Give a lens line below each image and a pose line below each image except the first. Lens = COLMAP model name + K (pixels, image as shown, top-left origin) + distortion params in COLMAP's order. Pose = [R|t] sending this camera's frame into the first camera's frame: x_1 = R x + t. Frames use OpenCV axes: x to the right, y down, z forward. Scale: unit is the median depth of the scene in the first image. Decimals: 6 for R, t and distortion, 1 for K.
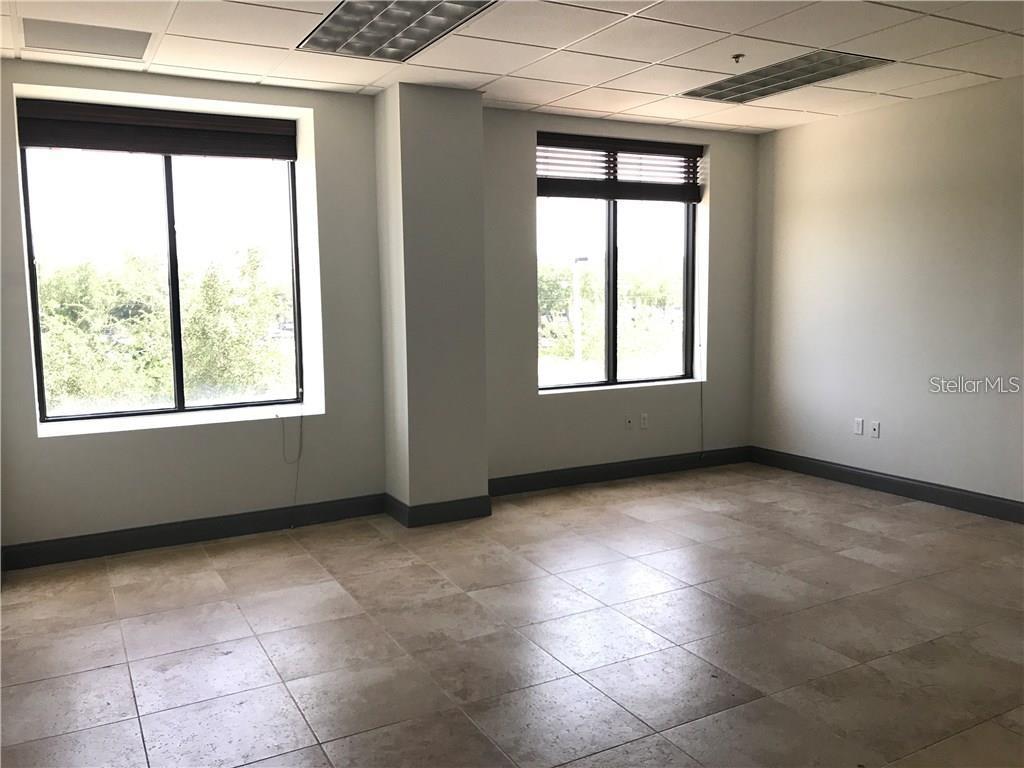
lens RADIAL K [[840.6, 0, 515.4], [0, 840.6, 369.4], [0, 0, 1]] dist [0.034689, -0.037935]
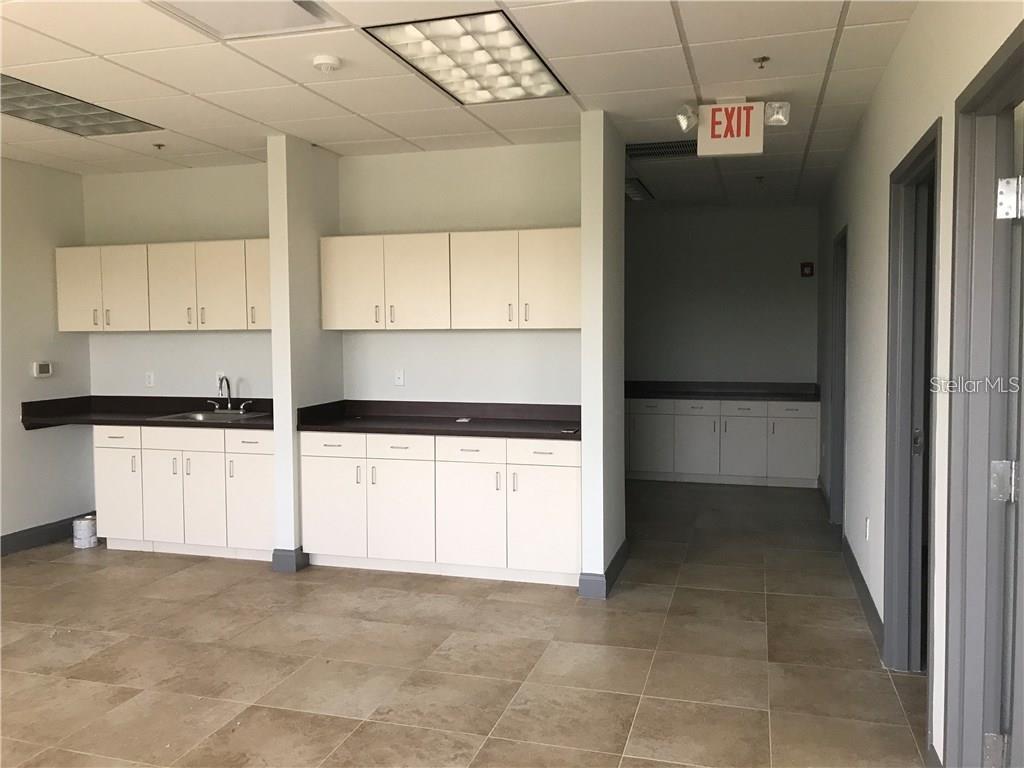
lens RADIAL K [[840.6, 0, 520.4], [0, 840.6, 372.2], [0, 0, 1]] dist [0.034689, -0.037935]
pose [[-0.706410, -0.020735, 0.707499, -0.476252], [0.081419, 0.990555, 0.110324, -0.094300], [-0.703104, 0.135538, -0.698050, 0.942636]]
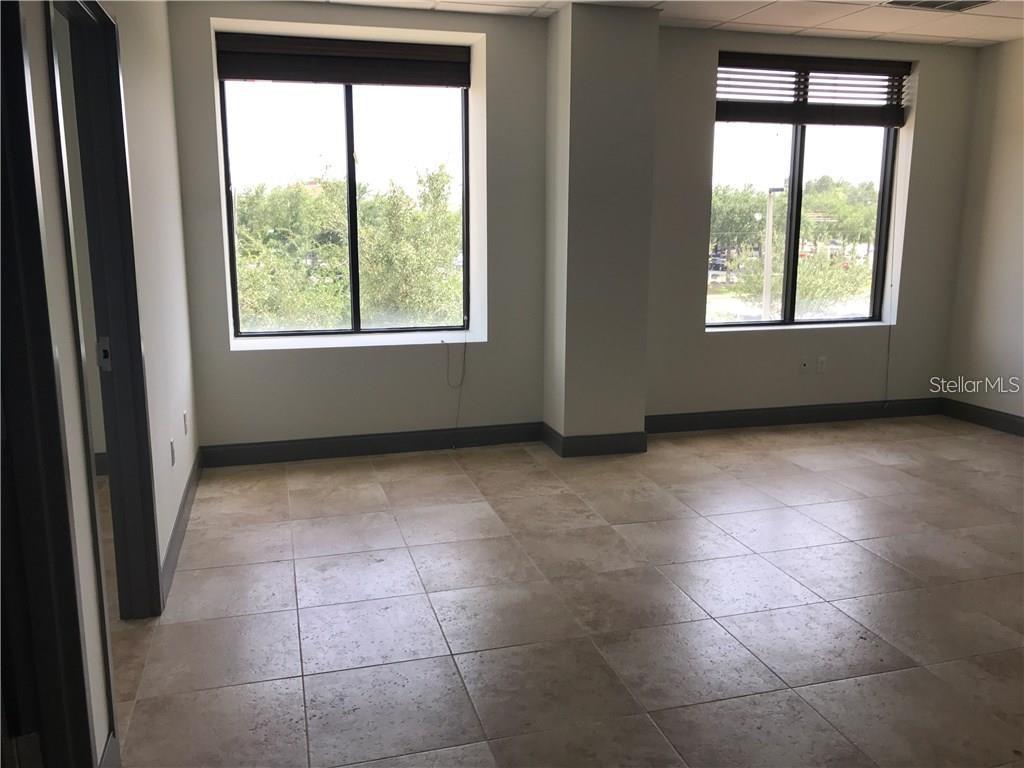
lens RADIAL K [[840.6, 0, 514.7], [0, 840.6, 365.8], [0, 0, 1]] dist [0.034689, -0.037935]
pose [[0.975573, 0.052311, -0.213355, 0.027026], [-0.035960, 0.996161, 0.079816, -0.000152], [0.216712, -0.070194, 0.973709, 0.012385]]
